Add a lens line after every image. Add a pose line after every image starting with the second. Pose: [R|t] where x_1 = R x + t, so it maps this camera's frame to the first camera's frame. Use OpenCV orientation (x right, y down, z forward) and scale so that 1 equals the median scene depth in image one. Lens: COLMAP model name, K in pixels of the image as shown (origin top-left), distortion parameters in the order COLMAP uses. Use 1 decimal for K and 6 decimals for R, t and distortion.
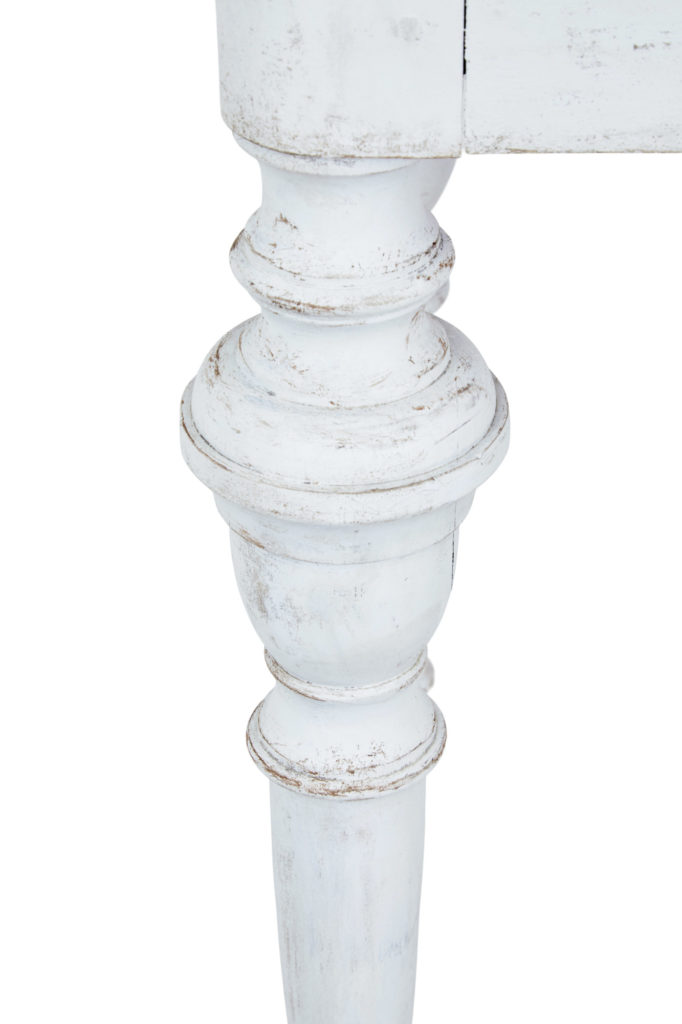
lens RADIAL K [[3032.7, 0, 341.0], [0, 3032.7, 512.0], [0, 0, 1]] dist [0.036474, -2.831122]
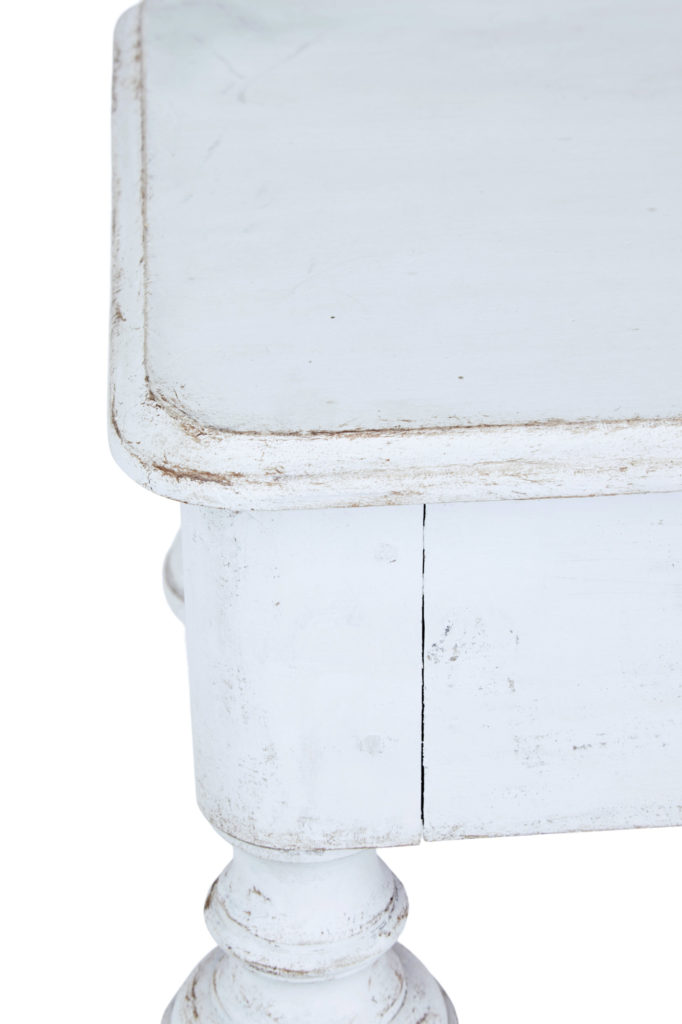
lens RADIAL K [[3032.7, 0, 341.0], [0, 3032.7, 512.0], [0, 0, 1]] dist [0.036474, -2.831122]
pose [[0.996068, -0.046289, 0.075541, -0.067383], [0.048597, 0.998397, -0.029003, -0.206907], [-0.074077, 0.032560, 0.996721, -0.108714]]
